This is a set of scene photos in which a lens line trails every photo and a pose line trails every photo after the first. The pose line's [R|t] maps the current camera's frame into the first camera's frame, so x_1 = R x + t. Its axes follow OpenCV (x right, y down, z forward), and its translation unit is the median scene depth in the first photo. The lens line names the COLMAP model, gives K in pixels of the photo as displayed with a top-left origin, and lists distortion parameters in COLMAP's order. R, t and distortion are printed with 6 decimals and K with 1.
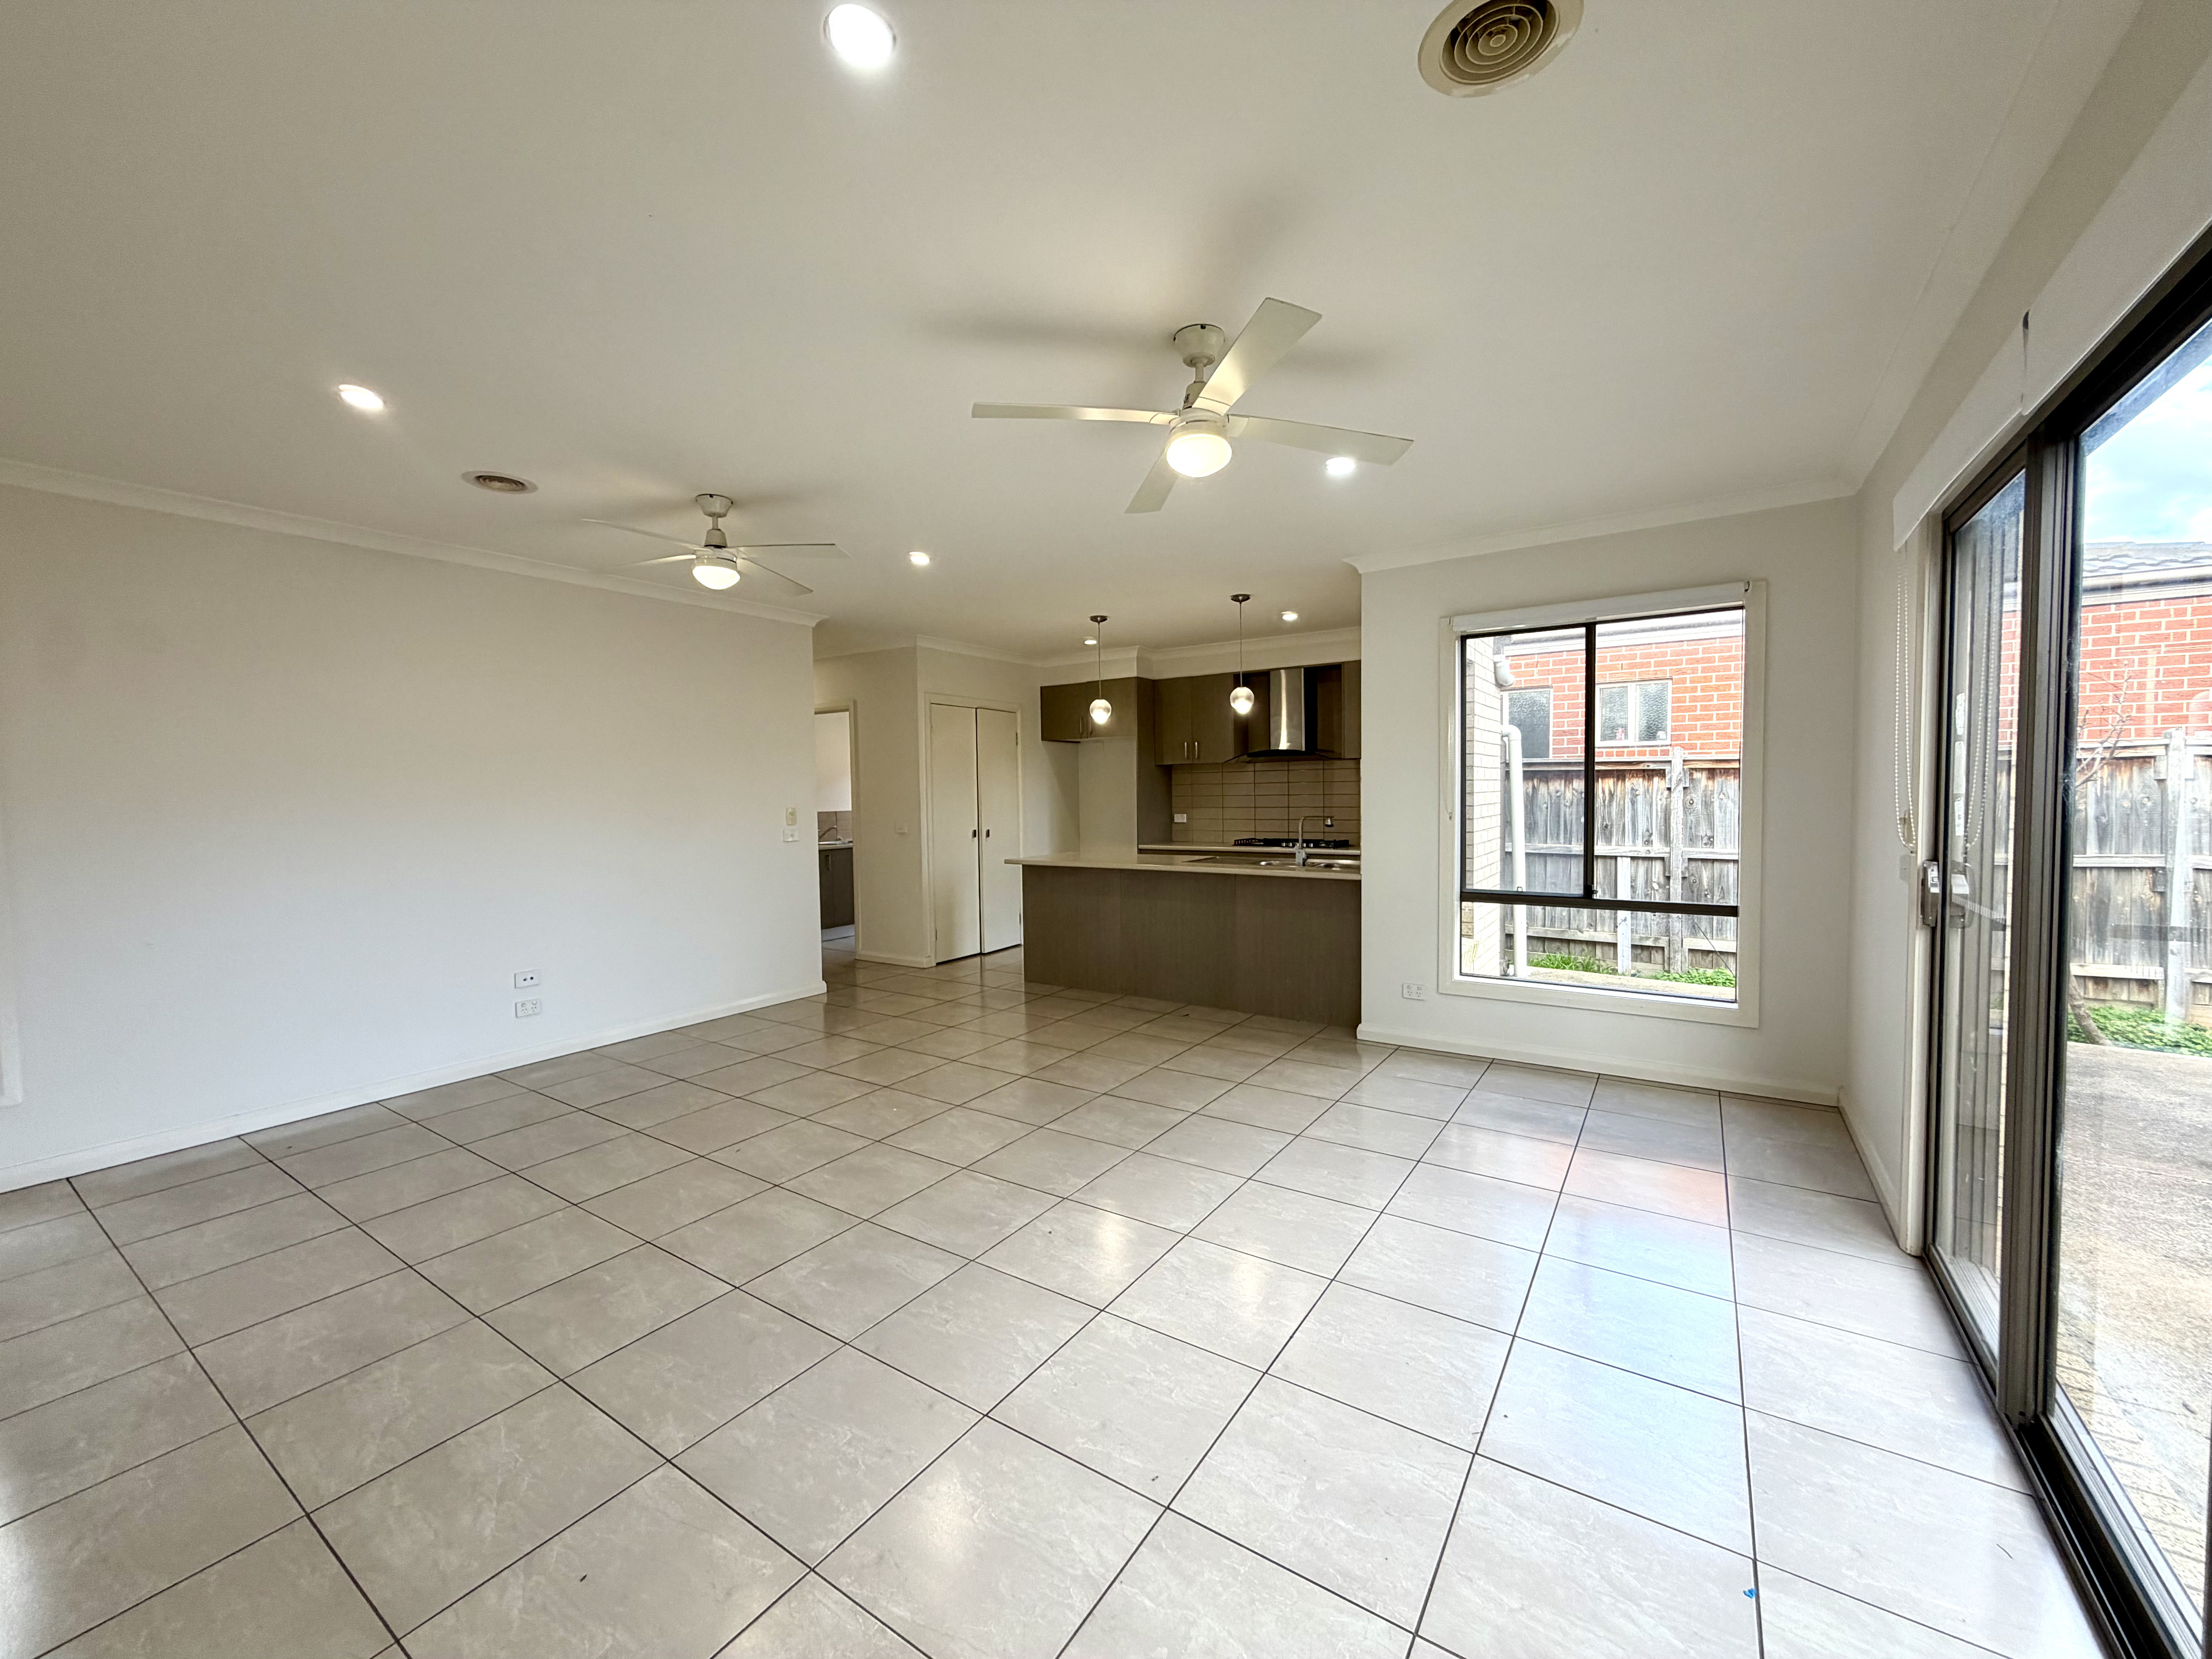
lens RADIAL K [[878.0, 0, 1099.2], [0, 878.0, 831.3], [0, 0, 1]] dist [-0.001280, 0.000067]
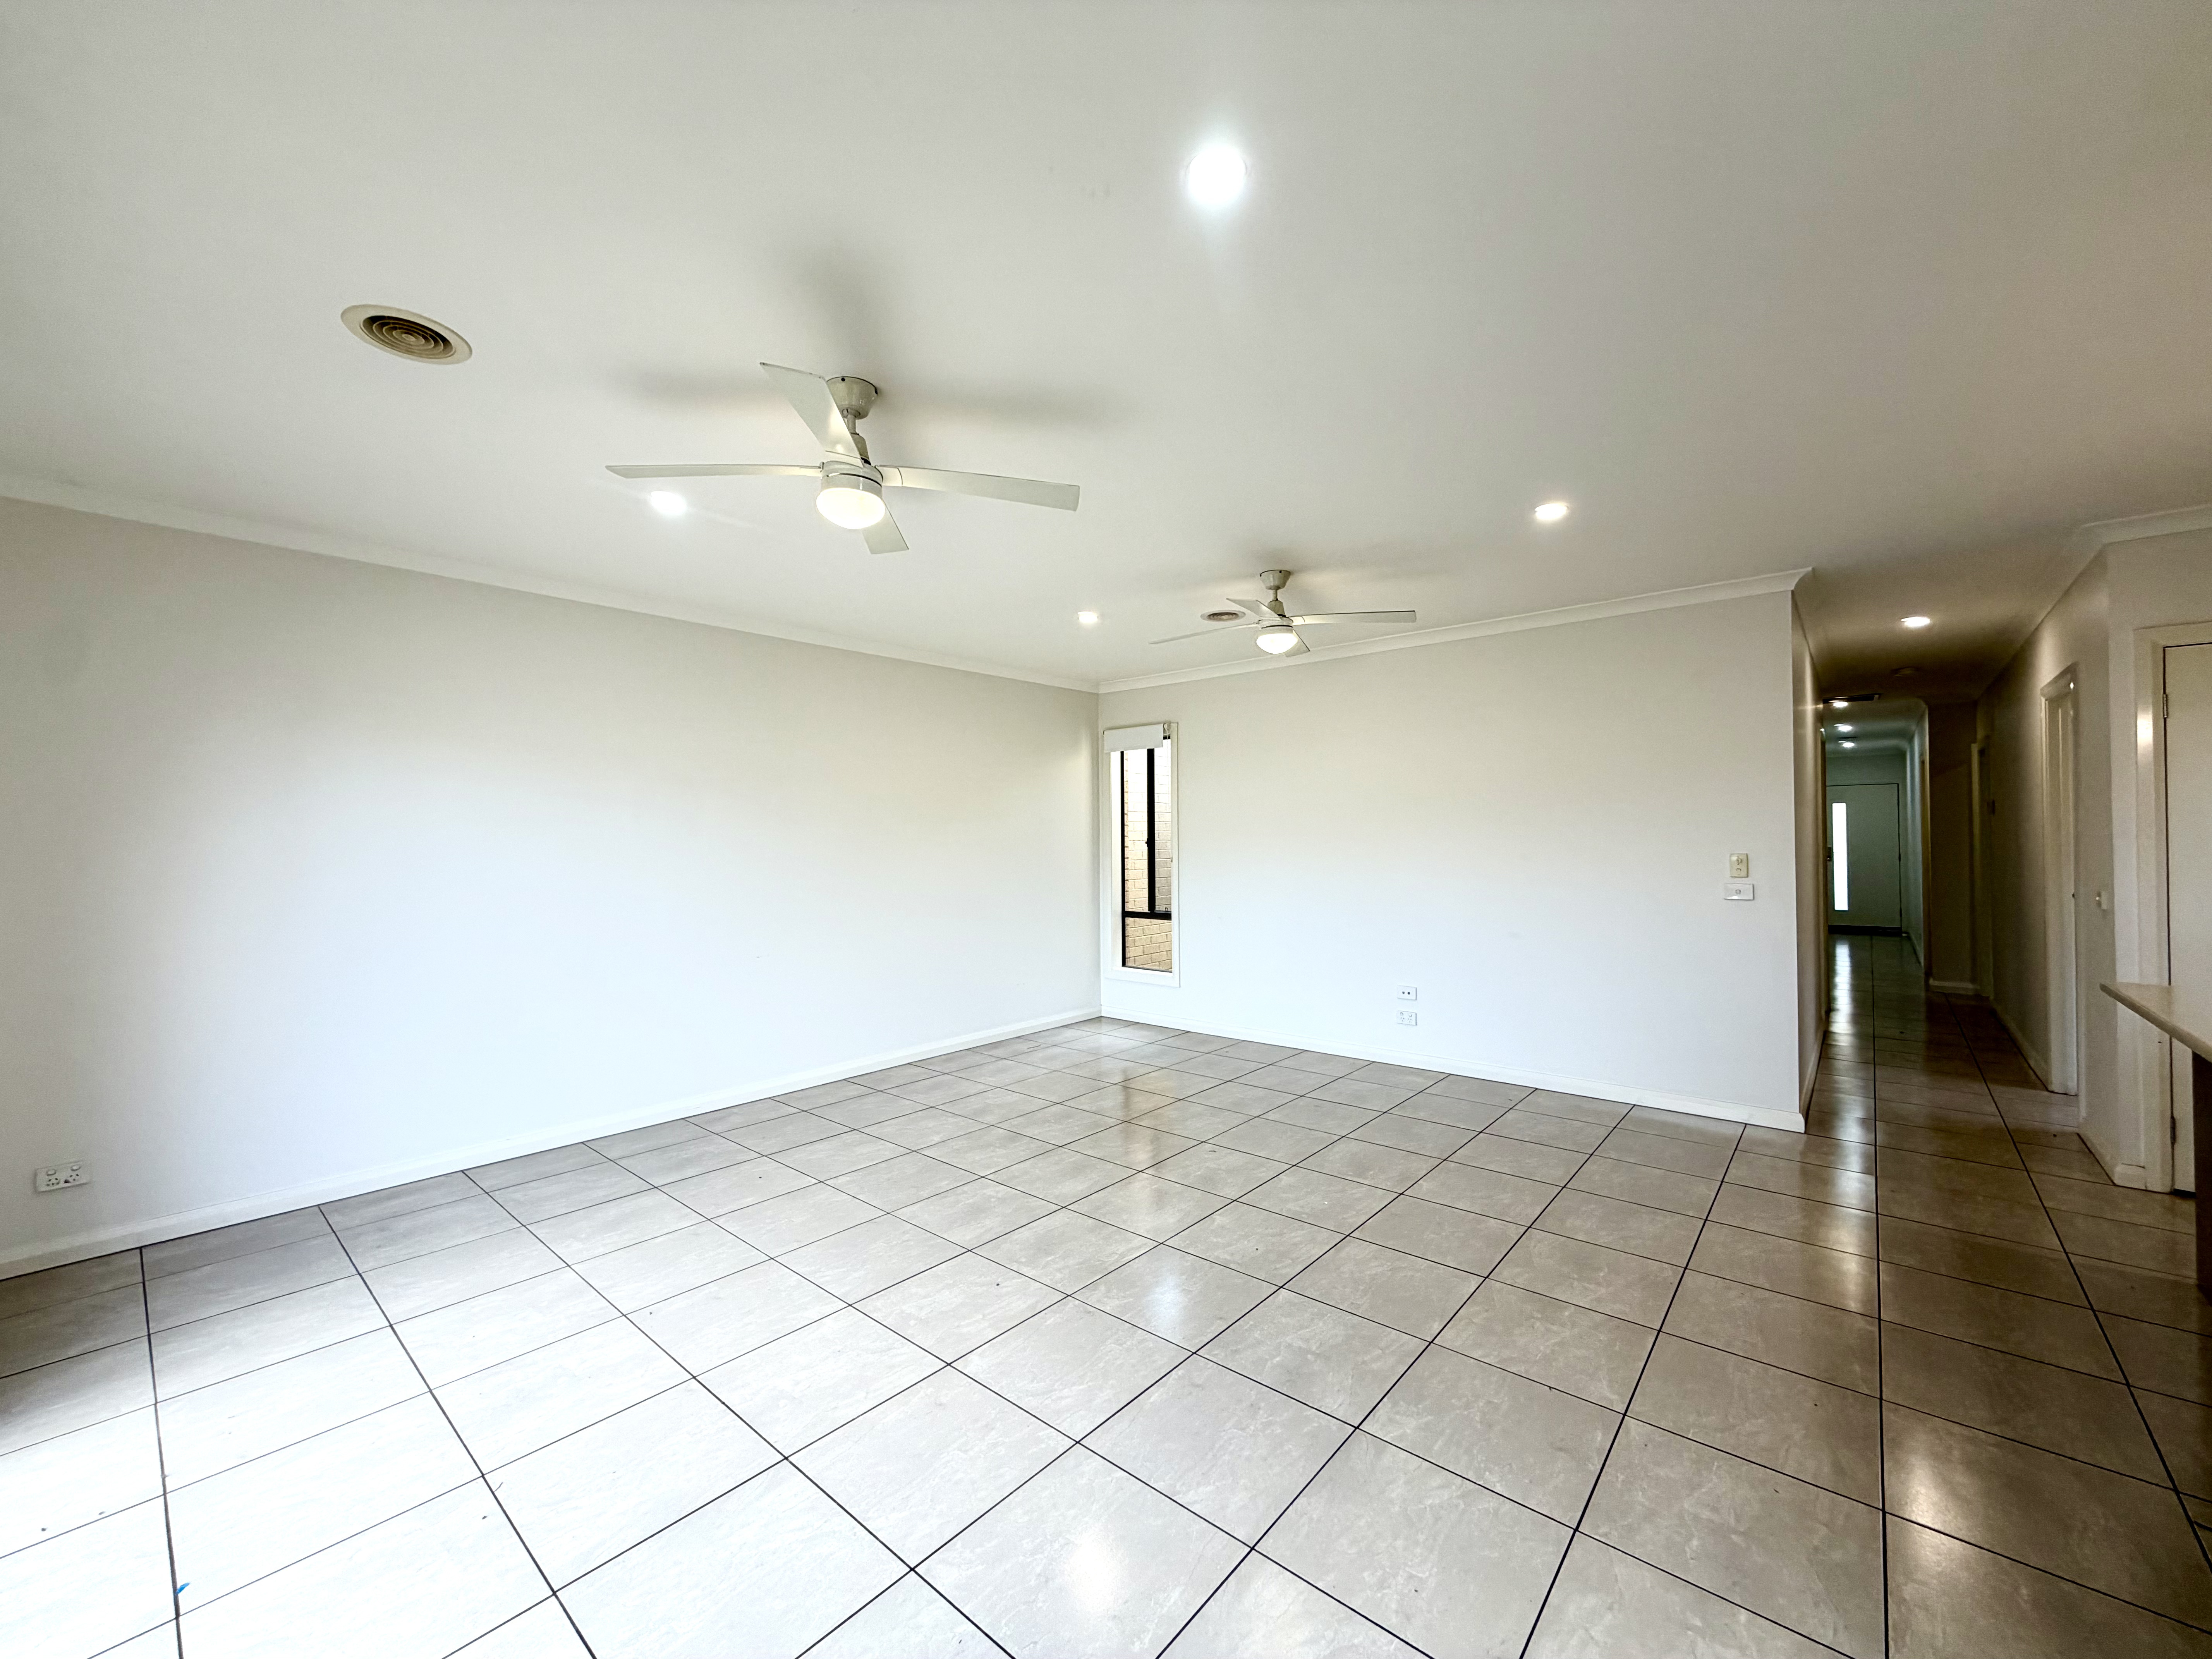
lens RADIAL K [[881.4, 0, 1101.4], [0, 881.4, 831.5], [0, 0, 1]] dist [0.000815, 0.000199]
pose [[-0.122173, 0.008617, -0.992471, 0.627757], [-0.034265, 0.999330, 0.012894, -0.051817], [0.991917, 0.035582, -0.121796, 0.830199]]
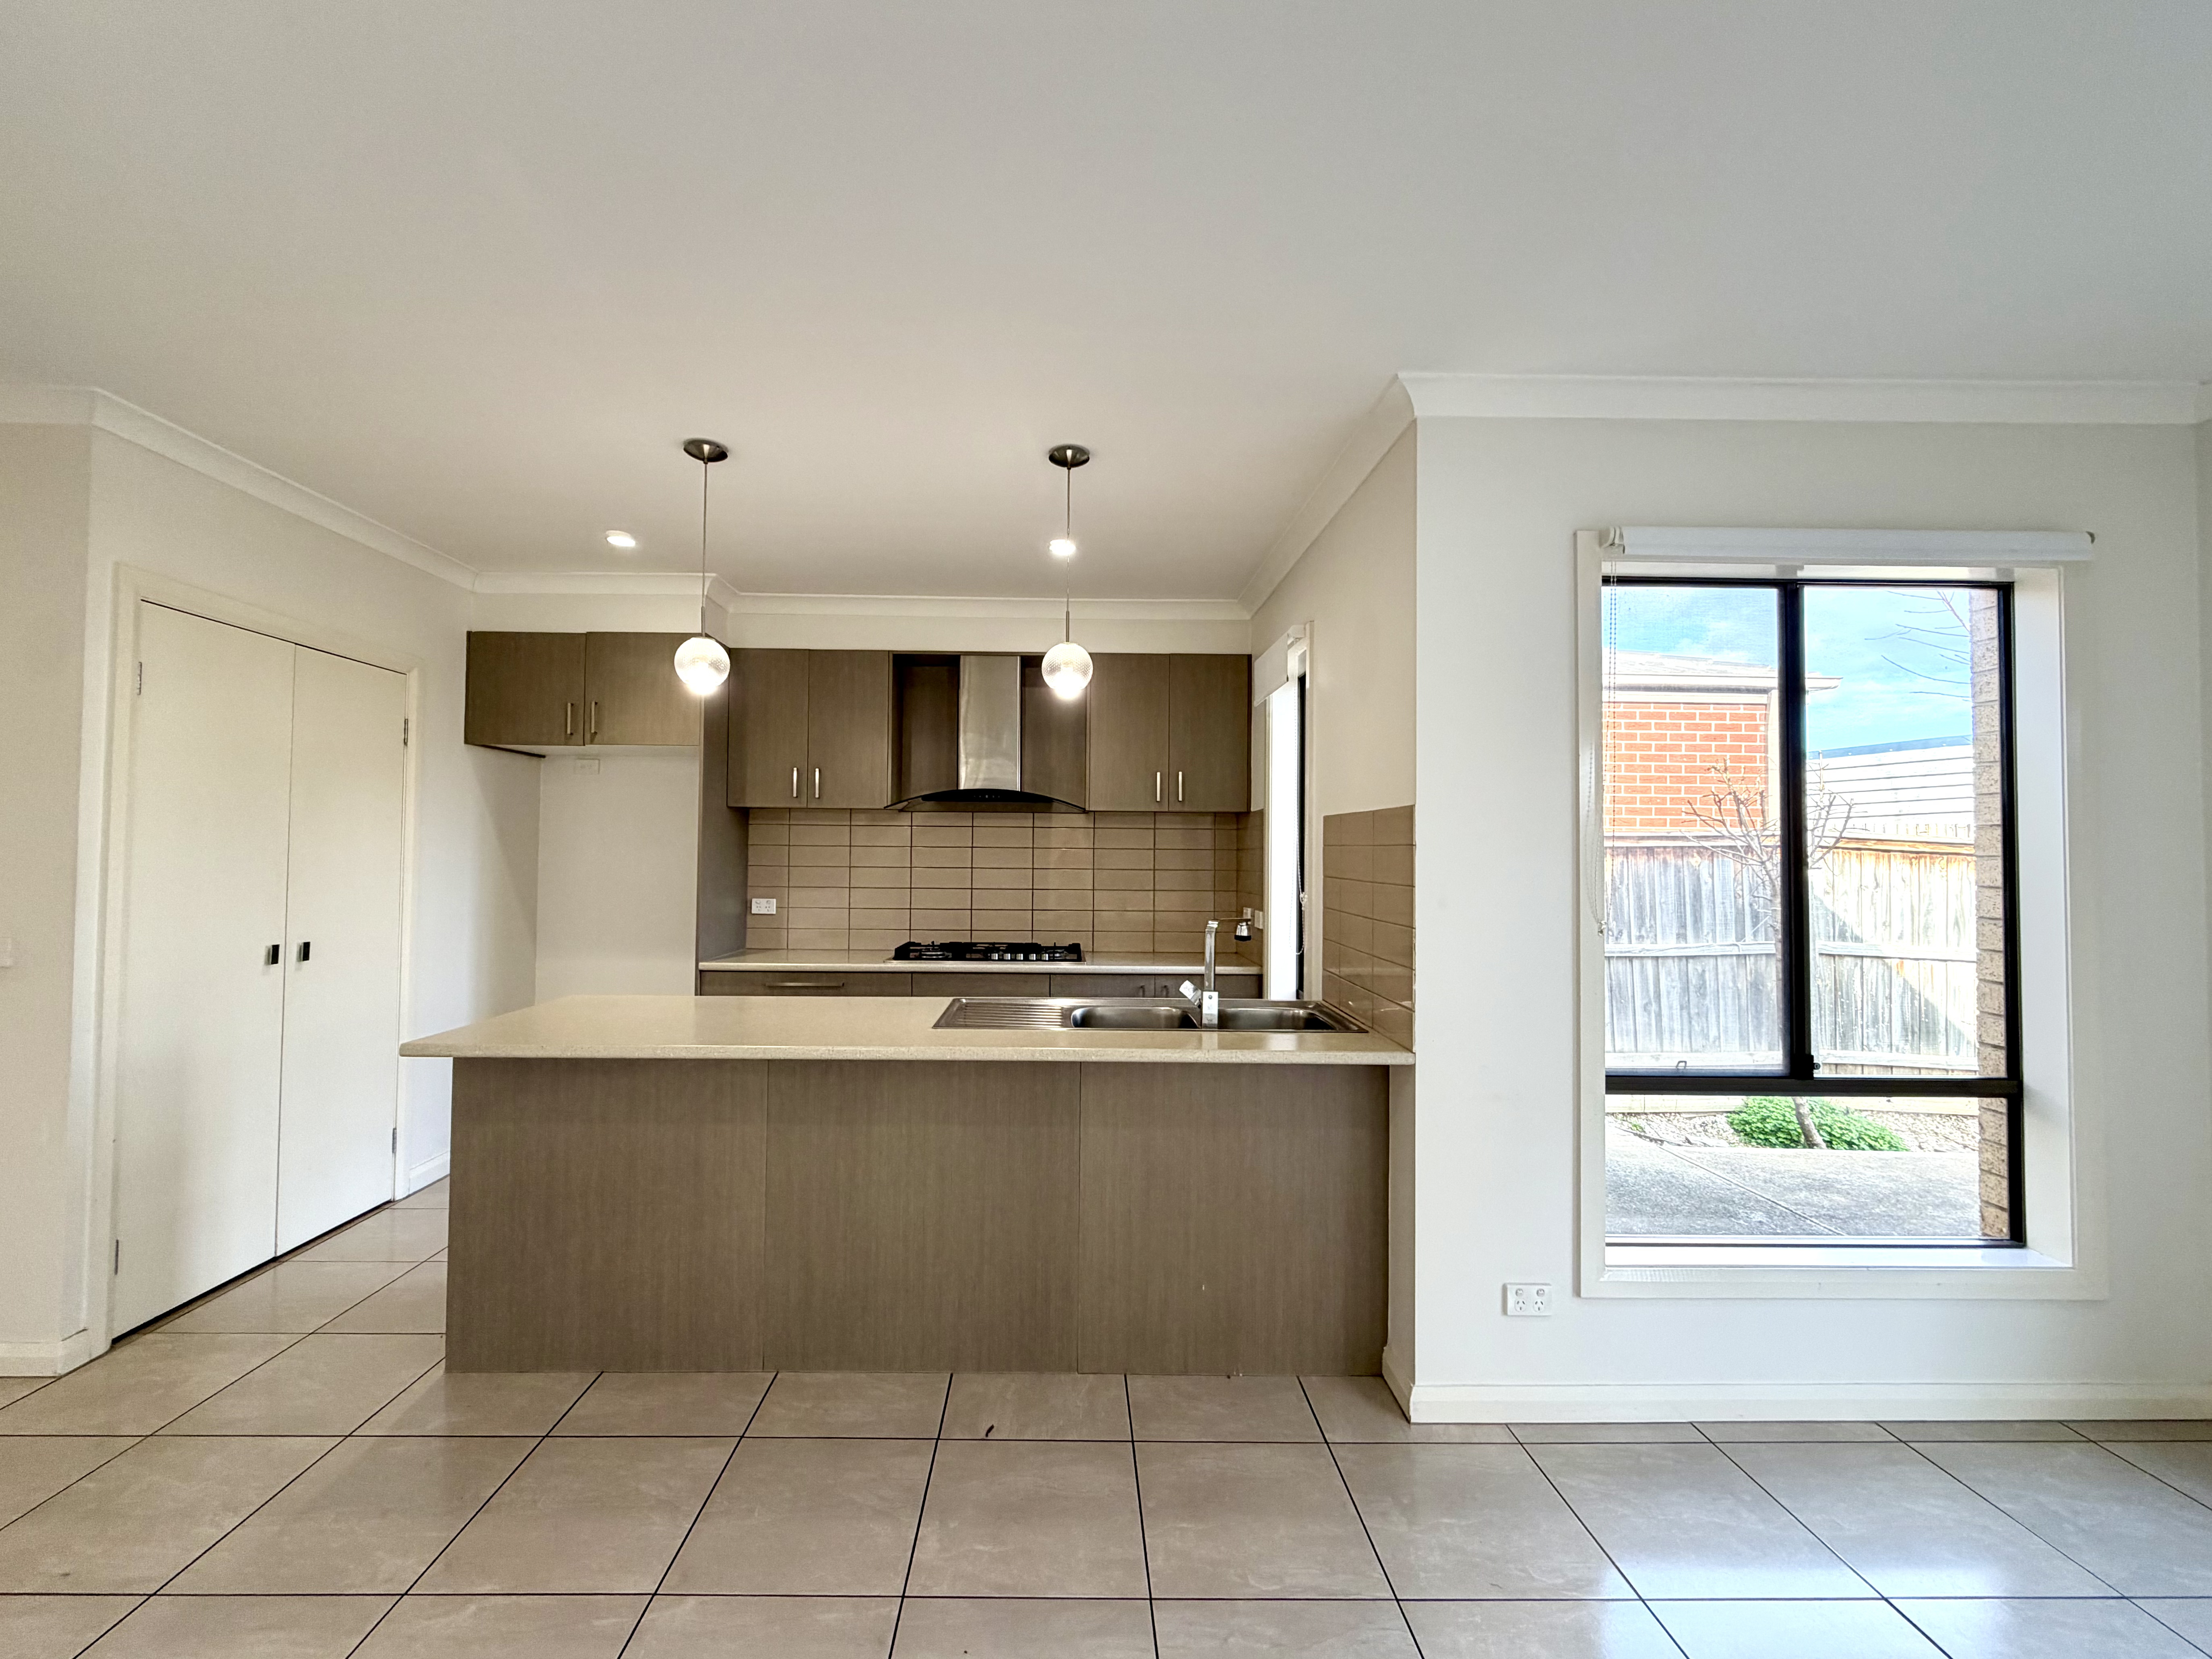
lens RADIAL K [[917.5, 0, 1080.0], [0, 917.5, 831.3], [0, 0, 1]] dist [-0.001684, -0.000449]
pose [[0.817474, 0.038562, 0.574673, -0.152443], [0.003244, 0.997432, -0.071545, -0.039481], [-0.575956, 0.060351, 0.815250, 0.829929]]
